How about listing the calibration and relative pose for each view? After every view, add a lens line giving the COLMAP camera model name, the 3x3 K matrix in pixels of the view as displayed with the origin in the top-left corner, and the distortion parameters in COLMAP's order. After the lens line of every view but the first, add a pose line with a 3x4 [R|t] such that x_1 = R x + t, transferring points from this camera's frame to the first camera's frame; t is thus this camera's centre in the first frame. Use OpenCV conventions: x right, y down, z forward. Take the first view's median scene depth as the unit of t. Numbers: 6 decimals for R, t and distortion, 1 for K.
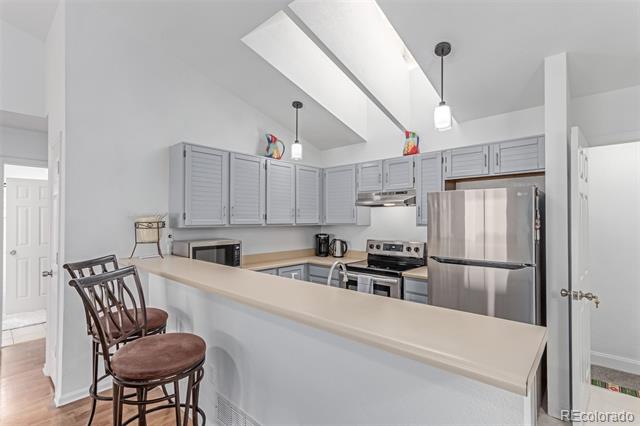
lens RADIAL K [[299.9, 0, 322.0], [0, 299.9, 216.0], [0, 0, 1]] dist [-0.000178, 0.000006]
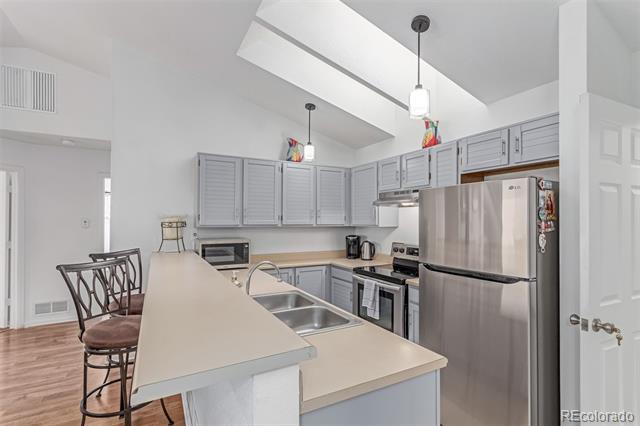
lens RADIAL K [[299.9, 0, 316.9], [0, 299.9, 218.0], [0, 0, 1]] dist [-0.000178, 0.000006]
pose [[0.942377, -0.001048, -0.334551, 0.277947], [0.001561, 0.999998, 0.001265, 0.002167], [0.334549, -0.001714, 0.942377, 0.056127]]
